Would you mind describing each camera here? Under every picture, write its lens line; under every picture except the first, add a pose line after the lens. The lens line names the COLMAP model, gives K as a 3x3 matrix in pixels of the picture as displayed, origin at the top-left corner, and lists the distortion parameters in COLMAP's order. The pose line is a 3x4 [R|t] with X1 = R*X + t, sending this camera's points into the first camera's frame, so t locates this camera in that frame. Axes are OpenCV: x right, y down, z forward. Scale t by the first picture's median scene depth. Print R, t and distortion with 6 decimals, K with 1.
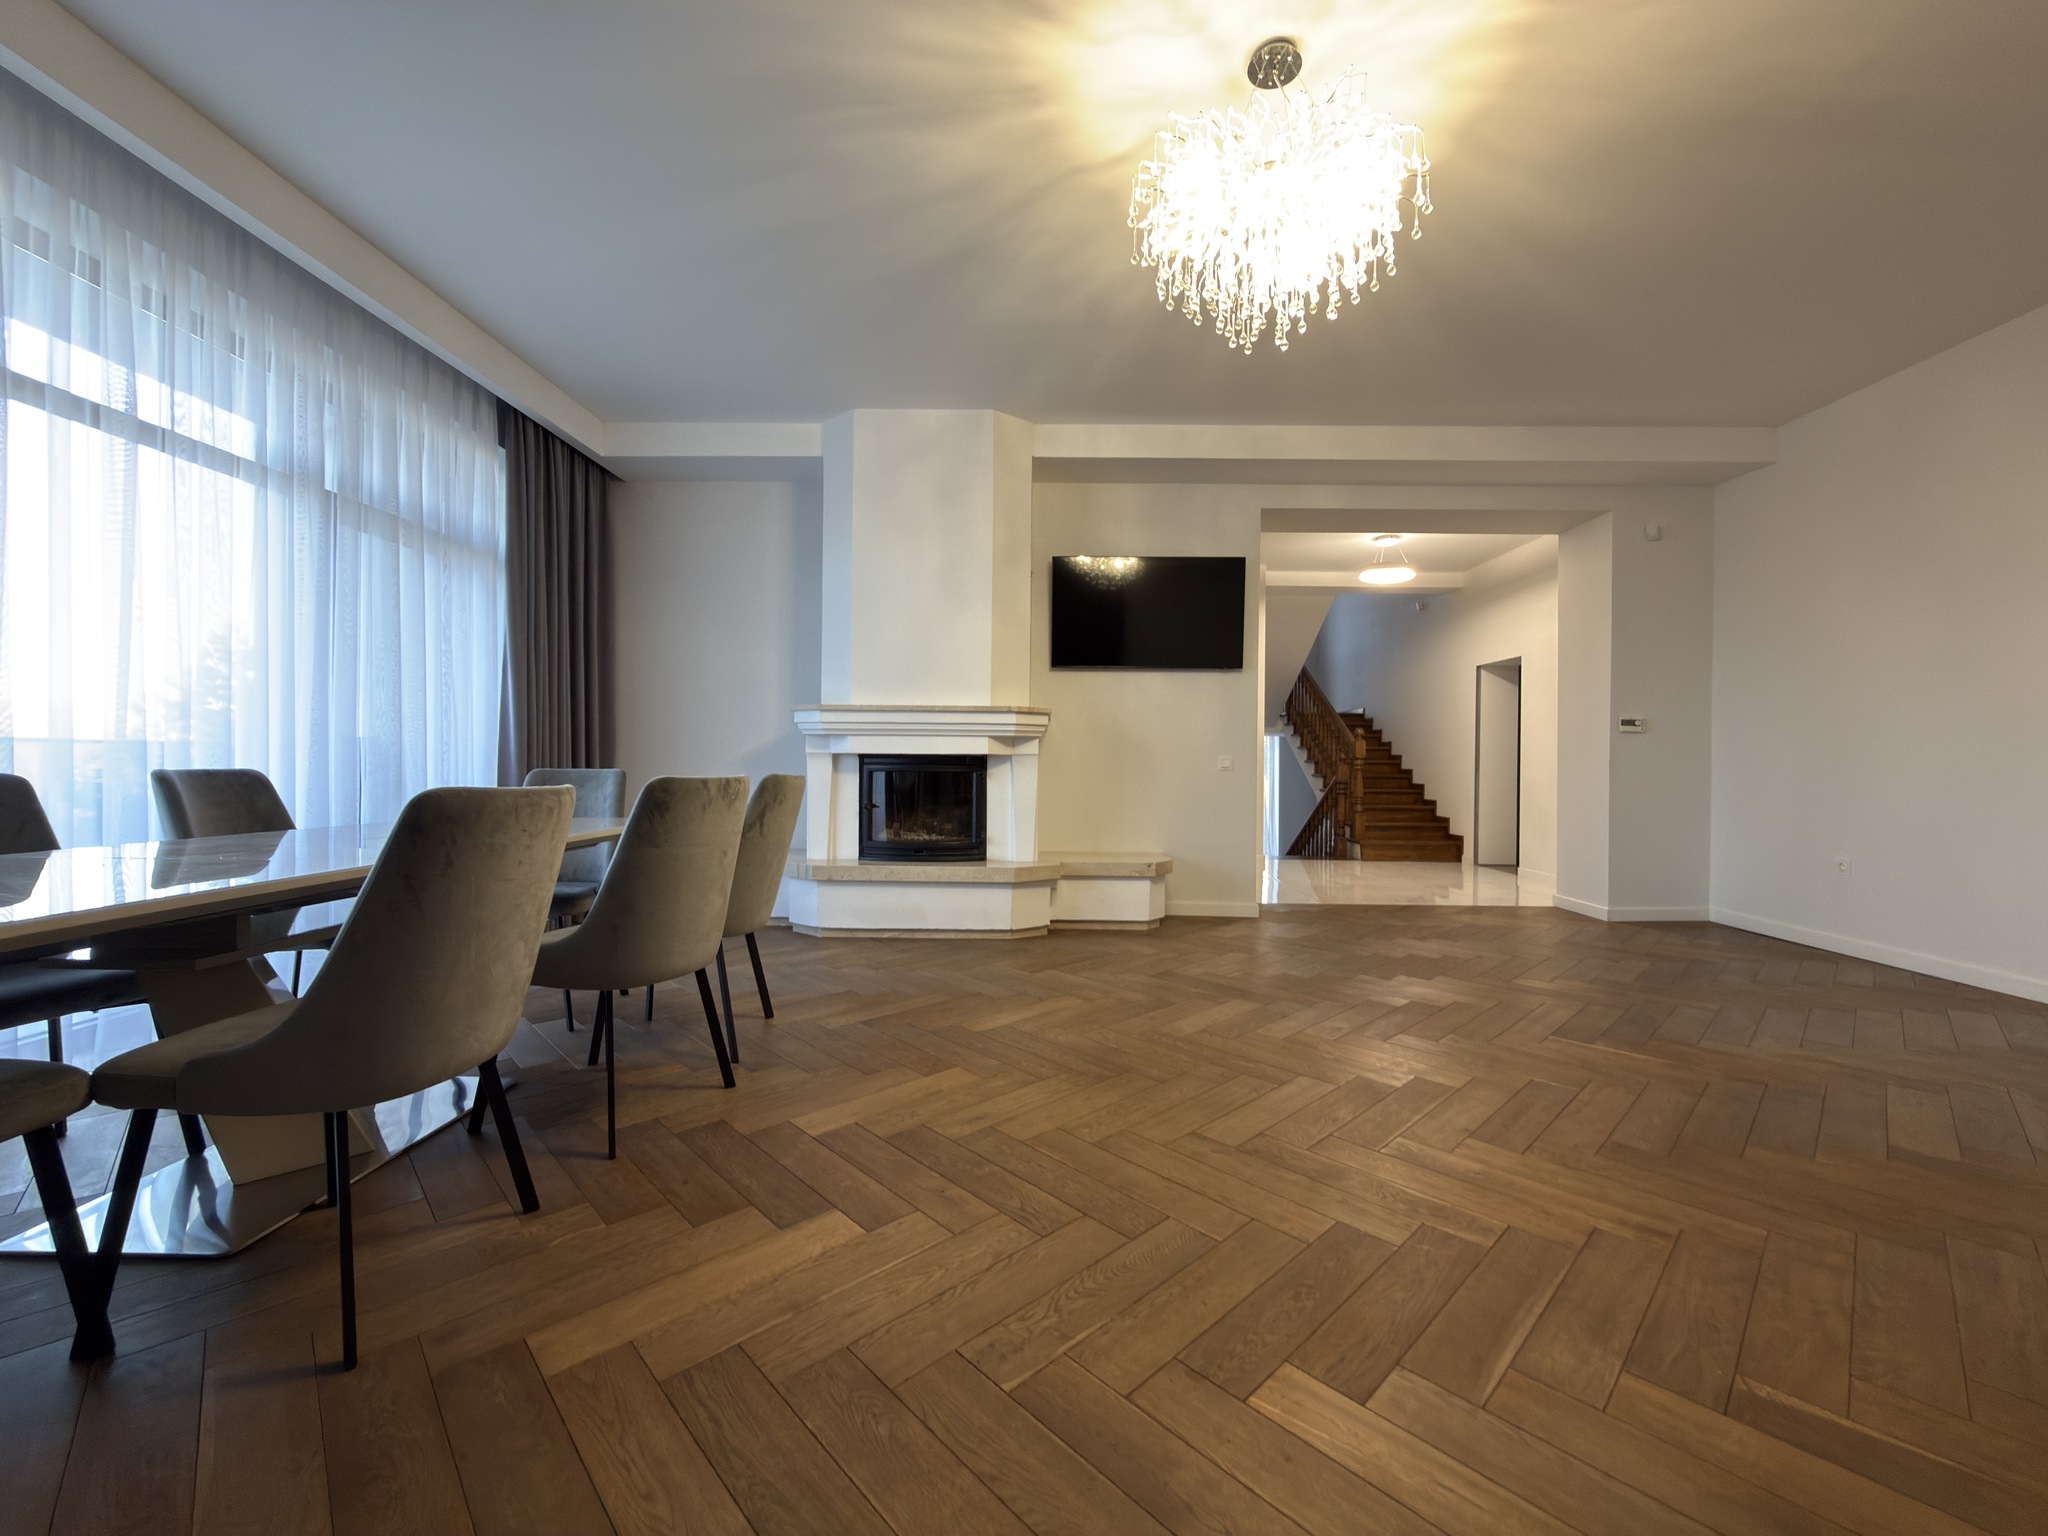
lens RADIAL K [[824.9, 0, 1024.2], [0, 824.9, 753.7], [0, 0, 1]] dist [-0.000748, -0.000028]
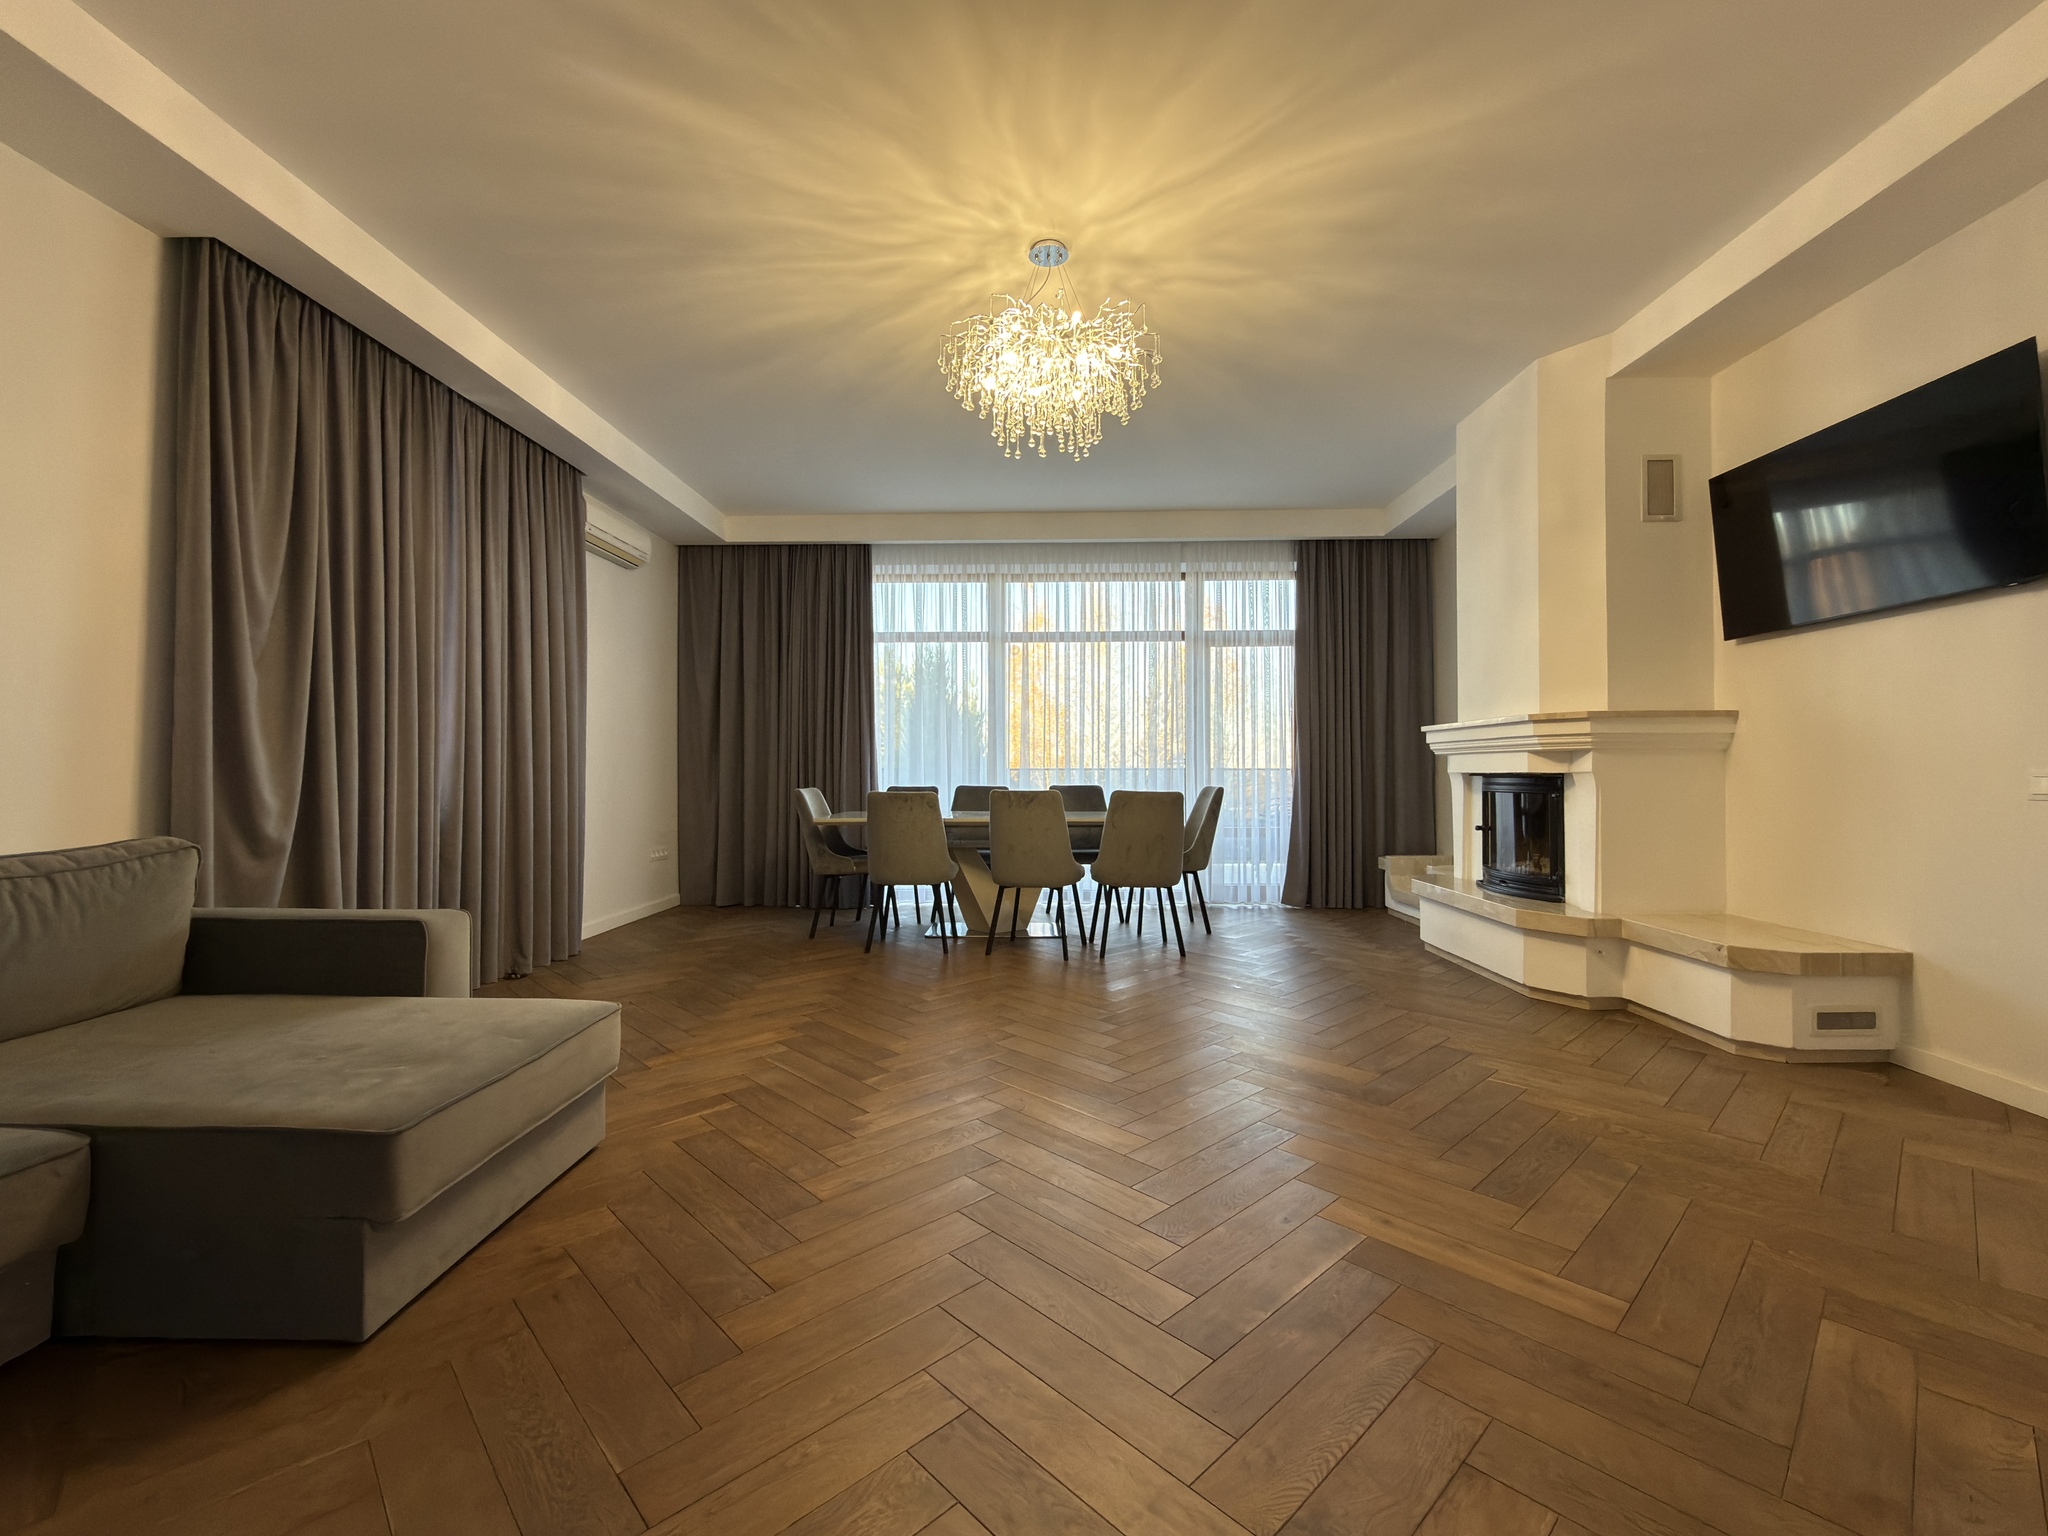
lens RADIAL K [[815.0, 0, 1024.0], [0, 815.0, 768.0], [0, 0, 1]] dist [0.001258, 0.000123]
pose [[0.008607, -0.017563, -0.999809, 0.756893], [-0.004839, 0.999833, -0.017605, 0.013352], [0.999951, 0.004989, 0.008521, 0.465396]]
